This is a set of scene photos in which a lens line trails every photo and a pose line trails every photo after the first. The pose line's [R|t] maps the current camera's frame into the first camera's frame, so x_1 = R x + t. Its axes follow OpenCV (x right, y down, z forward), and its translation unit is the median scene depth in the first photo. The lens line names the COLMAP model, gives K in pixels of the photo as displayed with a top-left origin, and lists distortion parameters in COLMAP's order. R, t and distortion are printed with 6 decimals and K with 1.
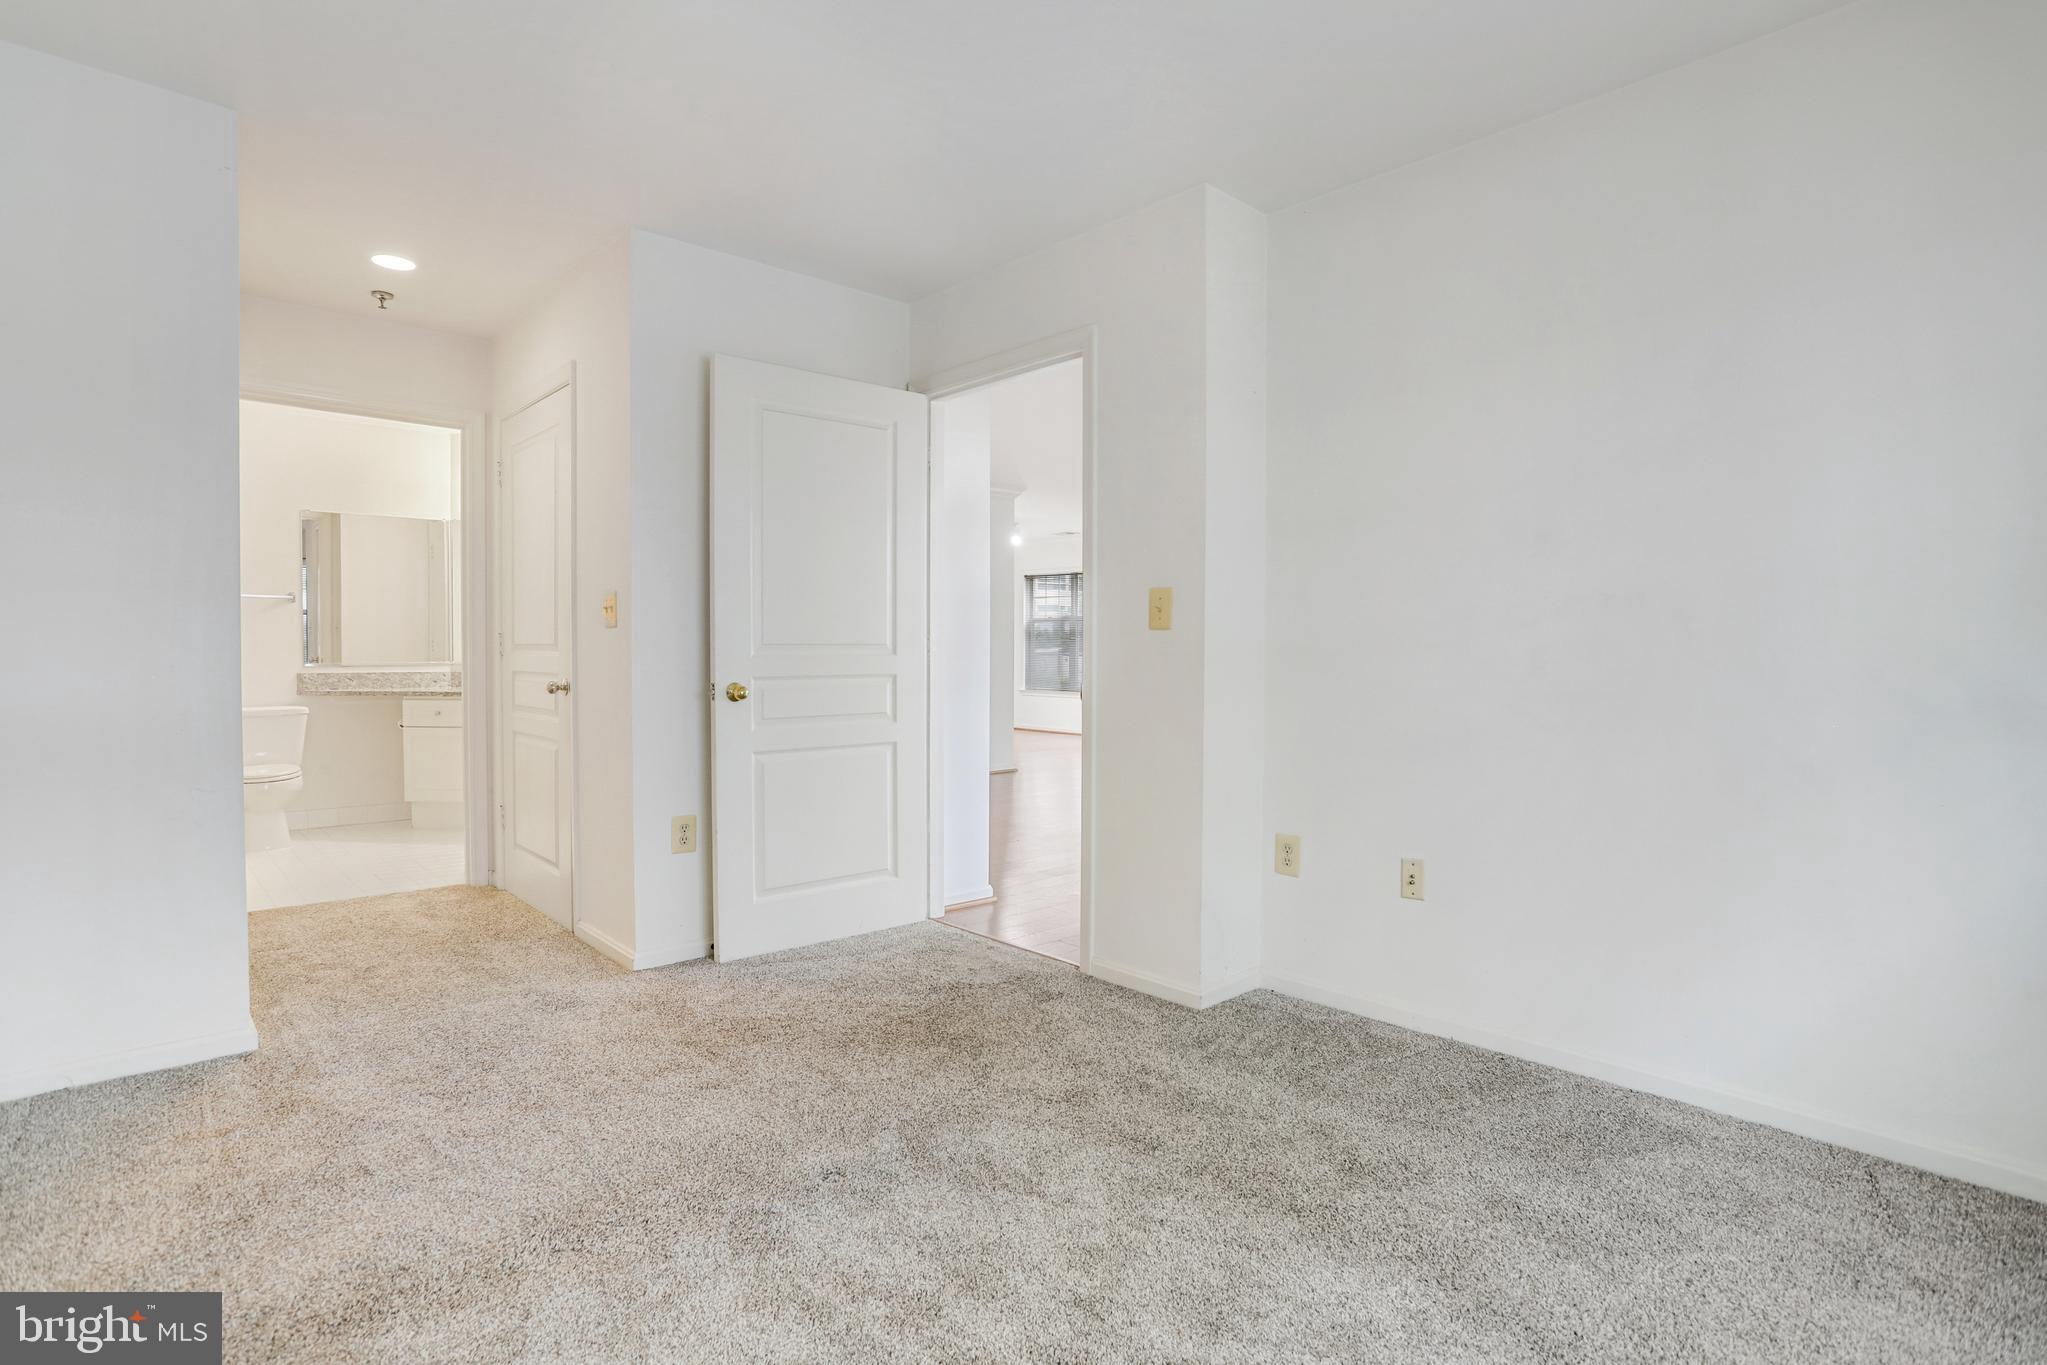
lens RADIAL K [[996.1, 0, 1024.6], [0, 996.1, 666.7], [0, 0, 1]] dist [-0.039322, 0.007506]
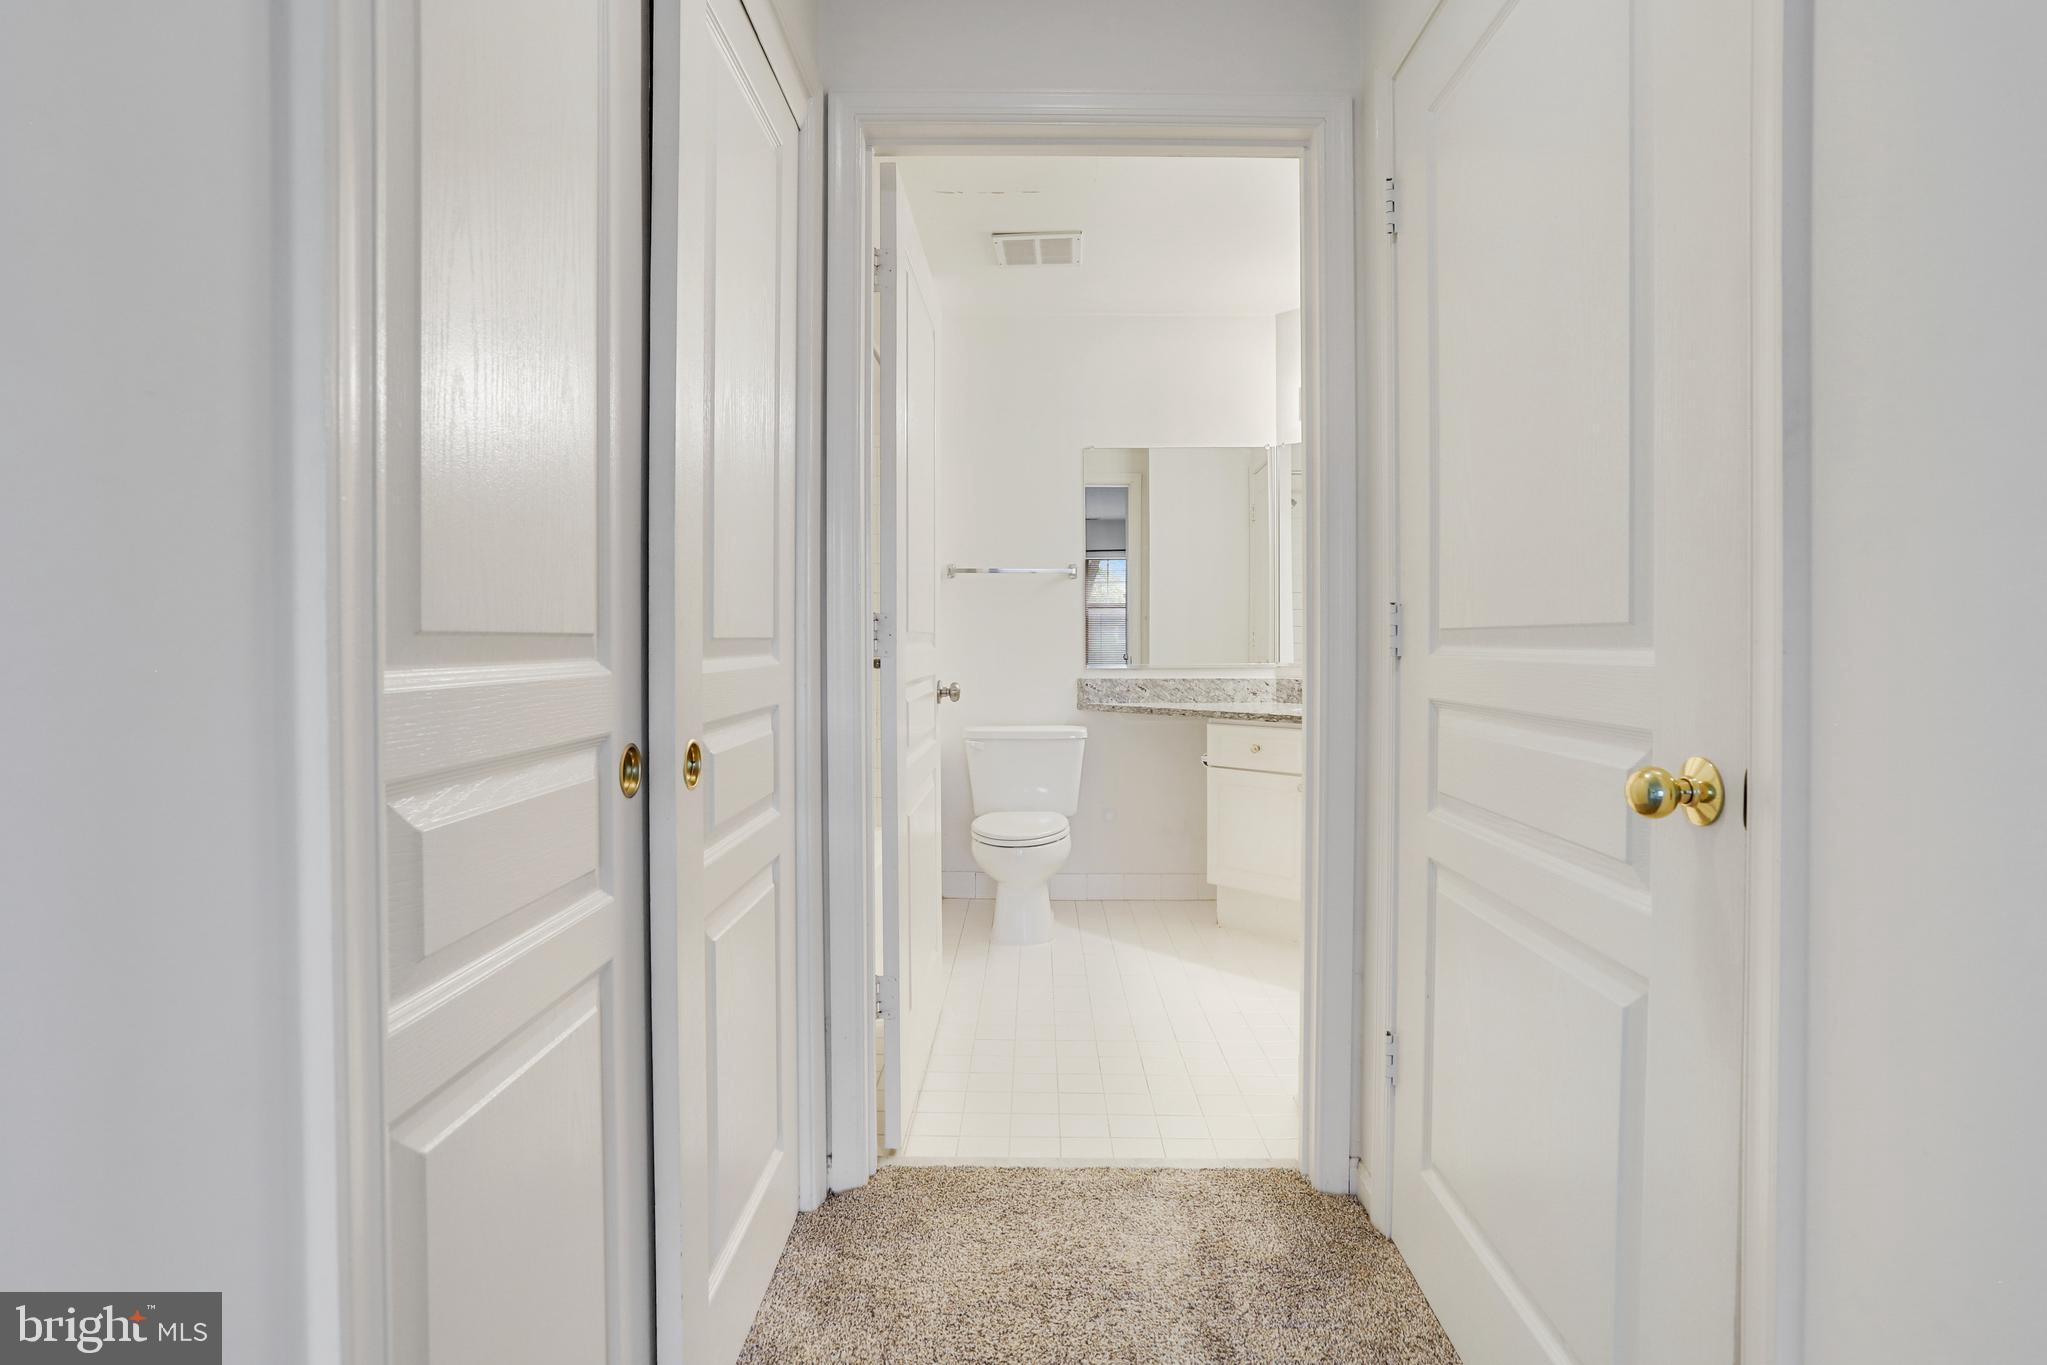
lens RADIAL K [[996.1, 0, 1023.6], [0, 996.1, 666.6], [0, 0, 1]] dist [-0.039322, 0.007506]
pose [[0.714803, 0.011405, -0.699233, -0.270107], [-0.008458, 0.999935, 0.007663, -0.007133], [0.699275, 0.000436, 0.714852, 0.458770]]
